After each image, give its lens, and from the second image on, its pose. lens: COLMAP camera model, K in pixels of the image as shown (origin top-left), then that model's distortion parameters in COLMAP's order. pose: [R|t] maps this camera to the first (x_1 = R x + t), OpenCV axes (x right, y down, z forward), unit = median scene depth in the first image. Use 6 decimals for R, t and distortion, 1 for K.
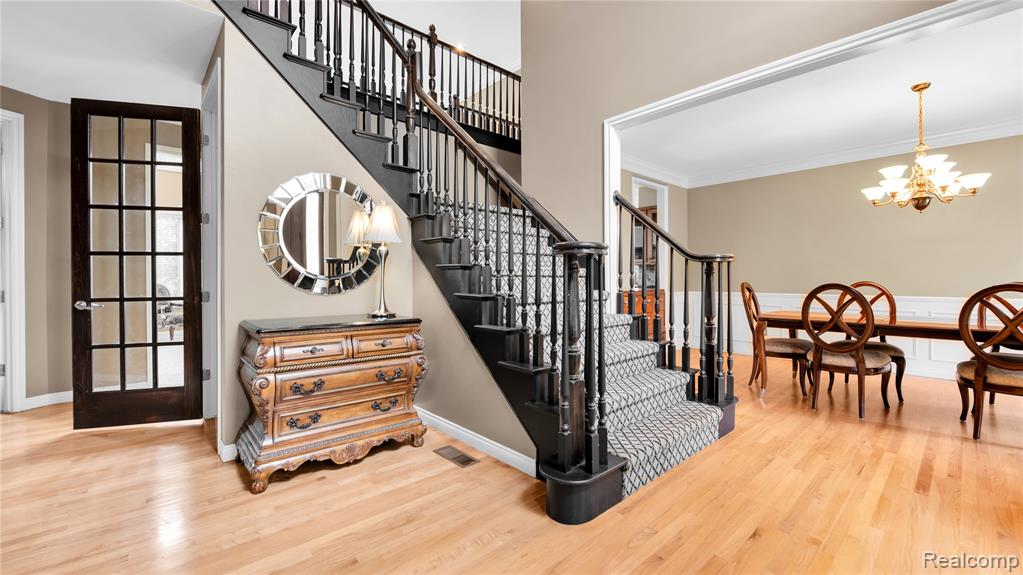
lens RADIAL K [[419.6, 0, 510.6], [0, 419.6, 281.9], [0, 0, 1]] dist [0.000803, 0.000116]
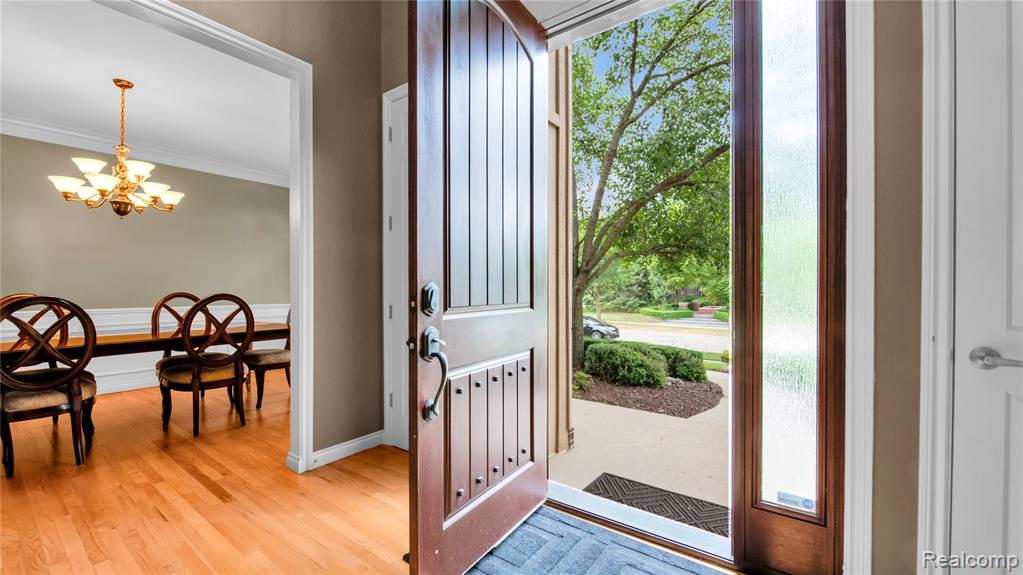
lens RADIAL K [[419.6, 0, 510.3], [0, 419.6, 287.2], [0, 0, 1]] dist [0.000803, 0.000116]
pose [[-0.170070, 0.011261, 0.985368, -0.097955], [0.019403, 0.999779, -0.008077, 0.013066], [-0.985241, 0.017746, -0.170251, 0.387087]]
